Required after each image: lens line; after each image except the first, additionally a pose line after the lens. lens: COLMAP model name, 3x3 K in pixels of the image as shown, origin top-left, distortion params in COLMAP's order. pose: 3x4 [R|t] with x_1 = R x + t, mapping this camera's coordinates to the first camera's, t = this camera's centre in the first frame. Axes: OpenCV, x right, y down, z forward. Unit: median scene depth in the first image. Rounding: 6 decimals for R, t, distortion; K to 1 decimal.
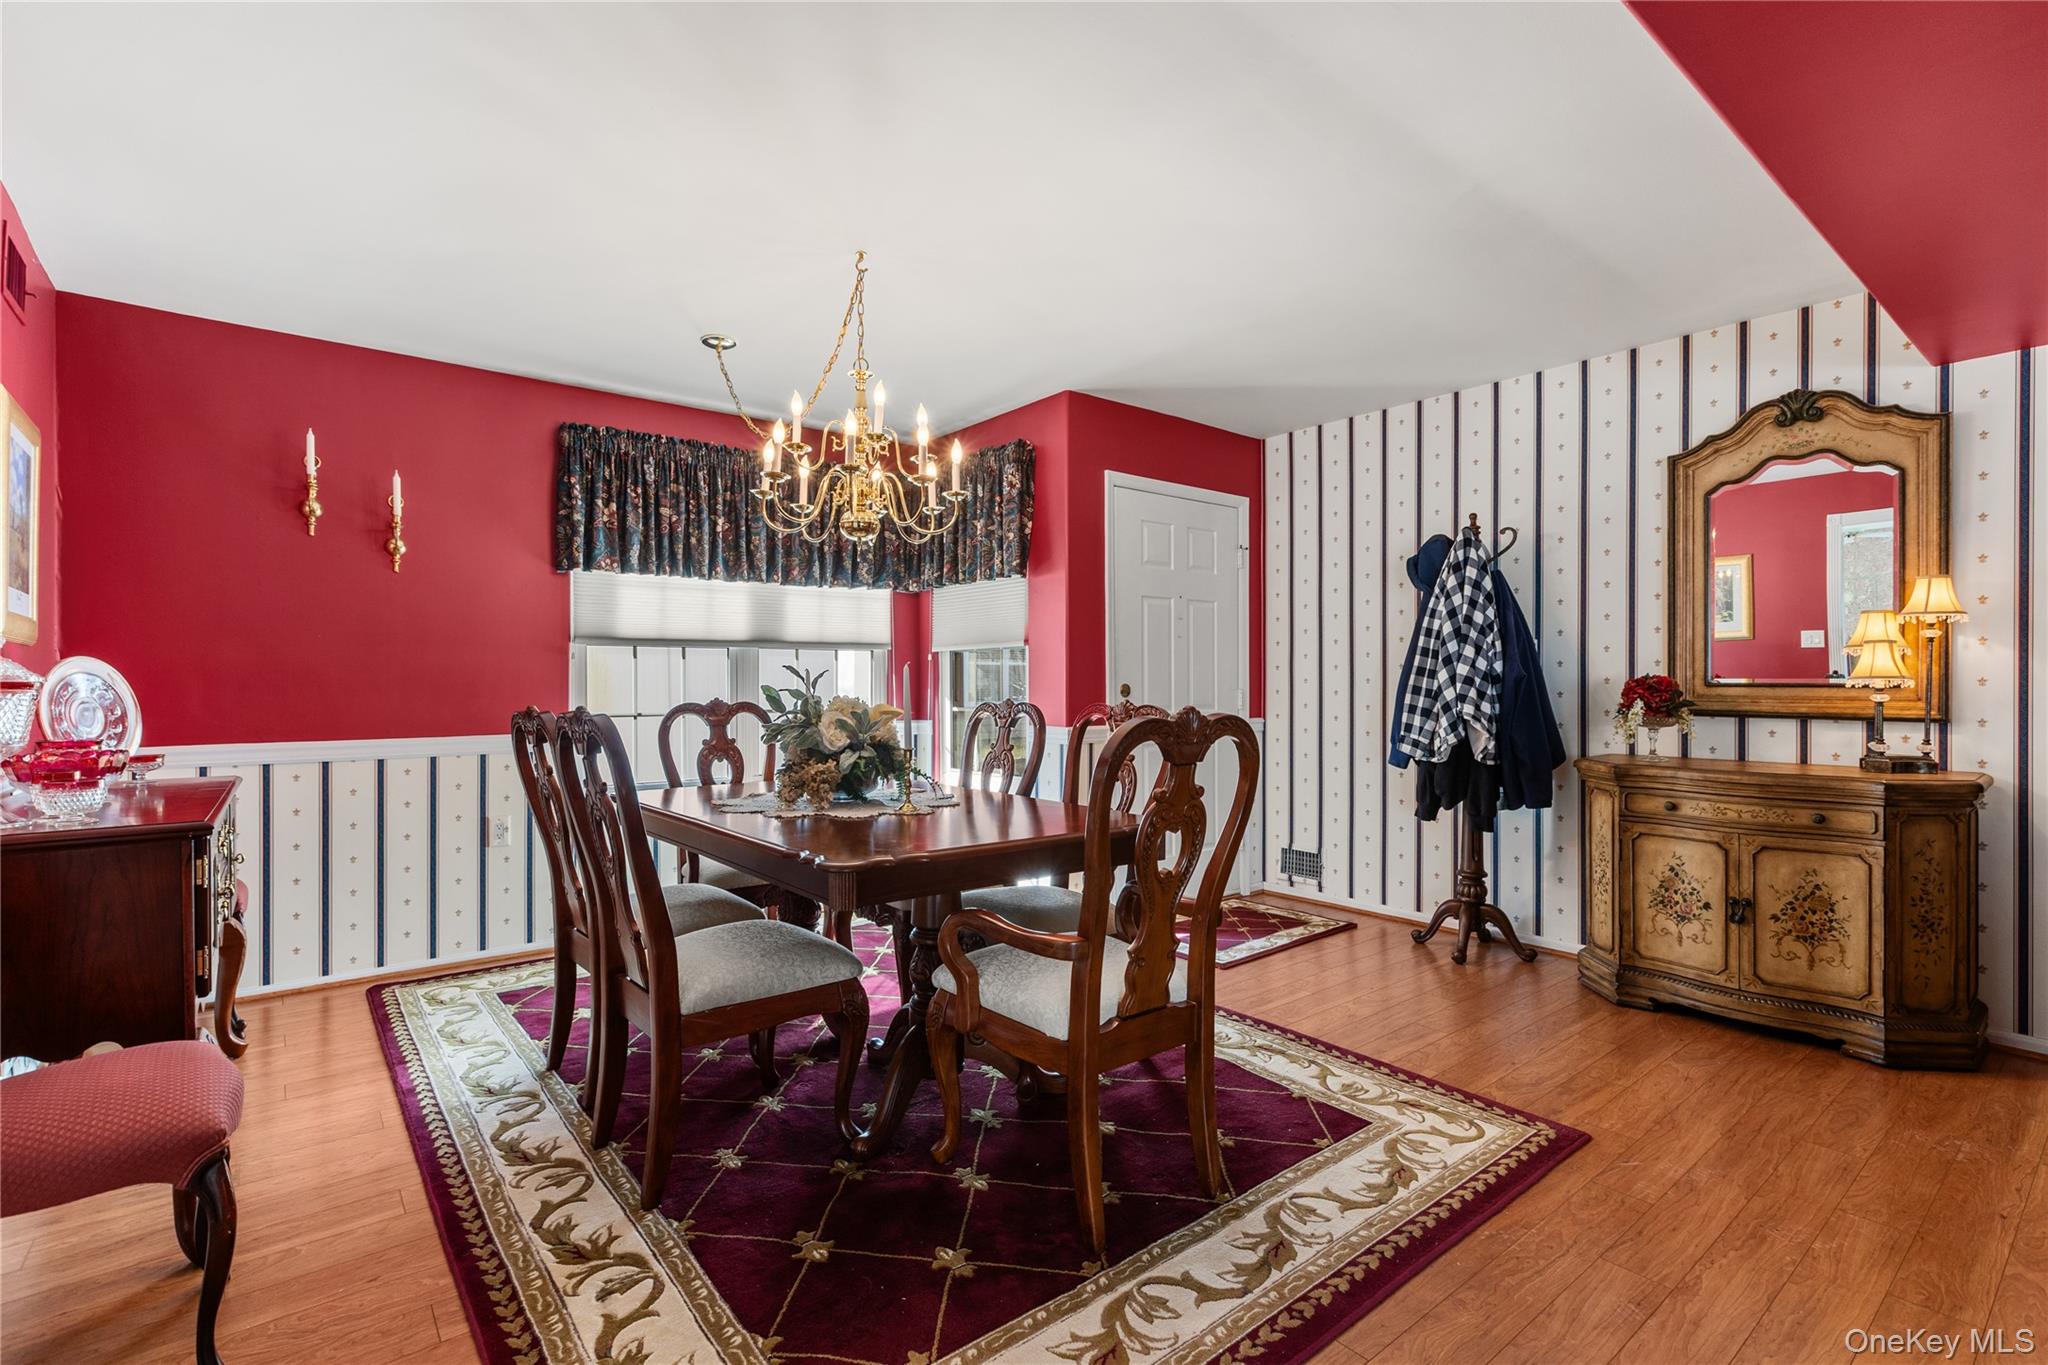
lens RADIAL K [[935.0, 0, 1024.0], [0, 935.0, 682.5], [0, 0, 1]] dist [0.001372, -0.003725]
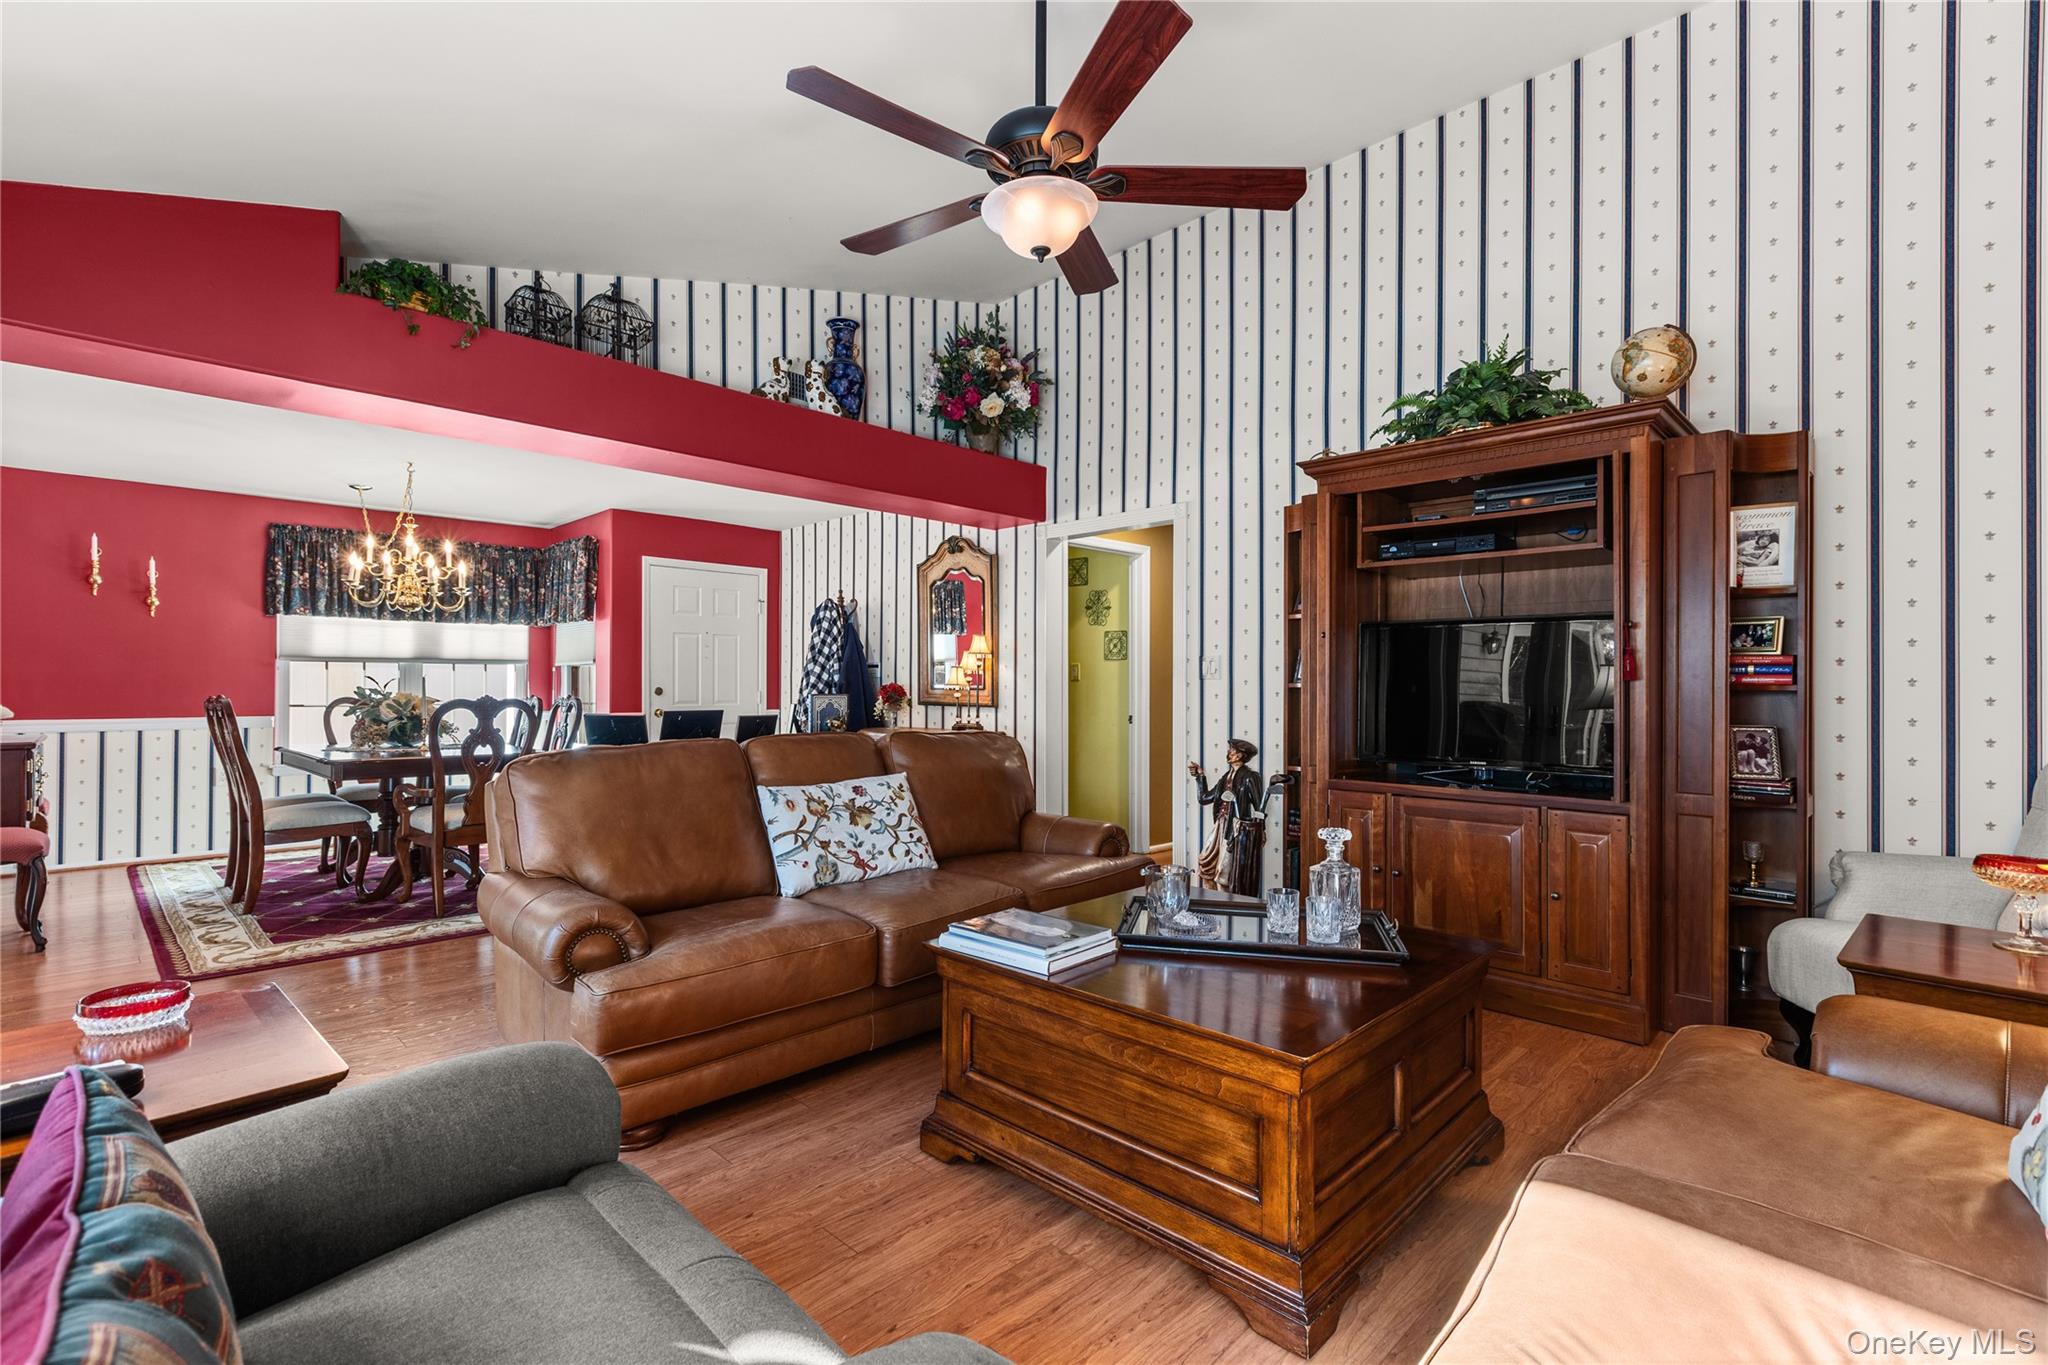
lens RADIAL K [[932.2, 0, 1037.5], [0, 932.2, 681.2], [0, 0, 1]] dist [-0.002498, -0.001718]
pose [[0.991784, 0.005064, 0.127826, 0.617924], [-0.003759, 0.999938, -0.010445, 0.005926], [-0.127871, 0.009879, 0.991742, -0.760354]]
